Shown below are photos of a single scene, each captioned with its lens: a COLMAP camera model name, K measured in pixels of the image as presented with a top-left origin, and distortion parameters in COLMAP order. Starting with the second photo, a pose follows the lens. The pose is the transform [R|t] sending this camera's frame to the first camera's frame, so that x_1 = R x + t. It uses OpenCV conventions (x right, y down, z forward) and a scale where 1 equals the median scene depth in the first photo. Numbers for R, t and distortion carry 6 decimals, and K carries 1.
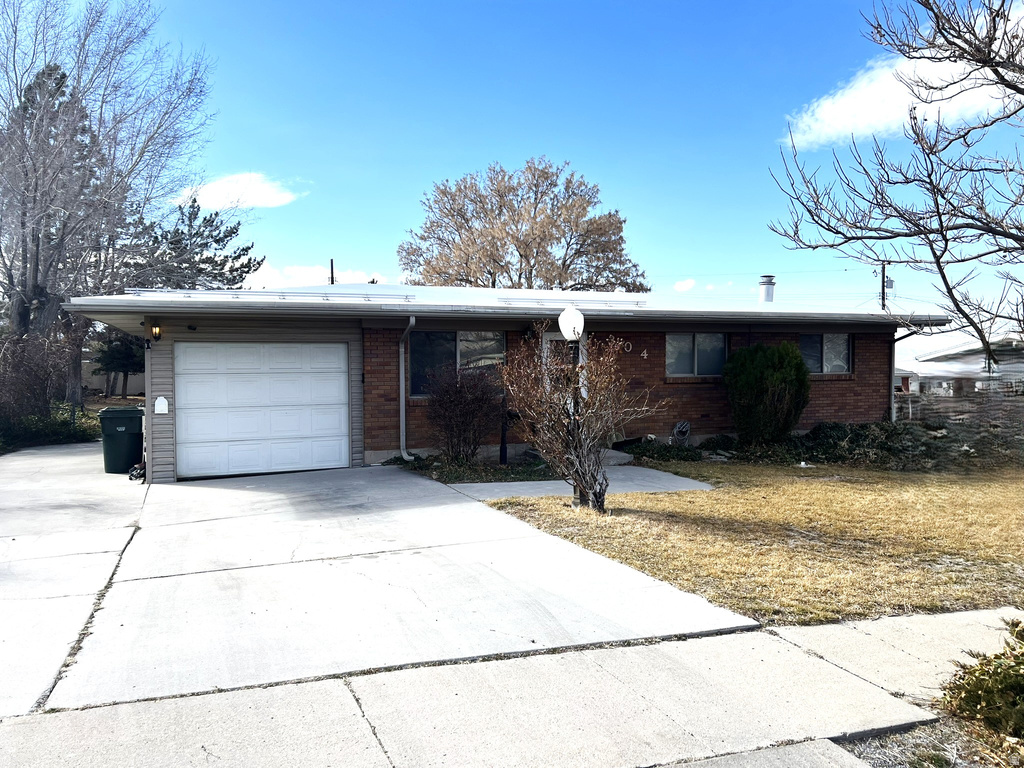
lens RADIAL K [[764.3, 0, 511.8], [0, 764.3, 381.4], [0, 0, 1]] dist [0.034690, -0.032381]
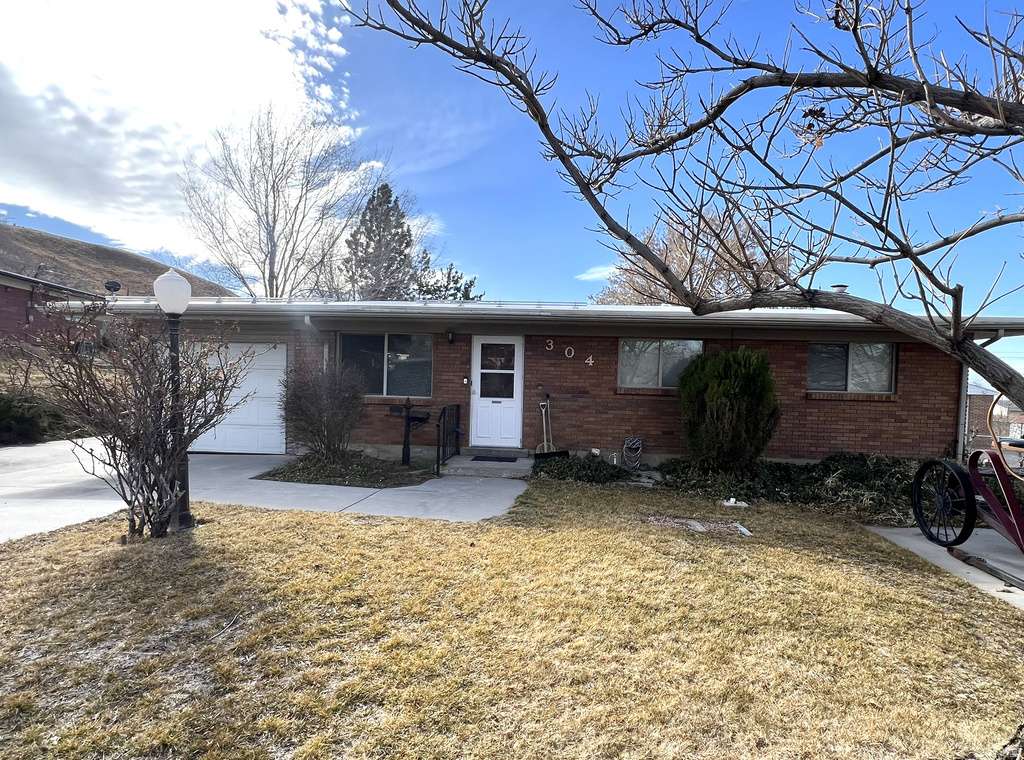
lens RADIAL K [[551.7, 0, 511.8], [0, 551.7, 385.9], [0, 0, 1]] dist [-0.003466, -0.000191]
pose [[0.903538, 0.032658, -0.427261, 0.365451], [-0.043899, 0.998900, -0.016482, 0.009373], [0.426253, 0.033648, 0.903978, 0.353904]]
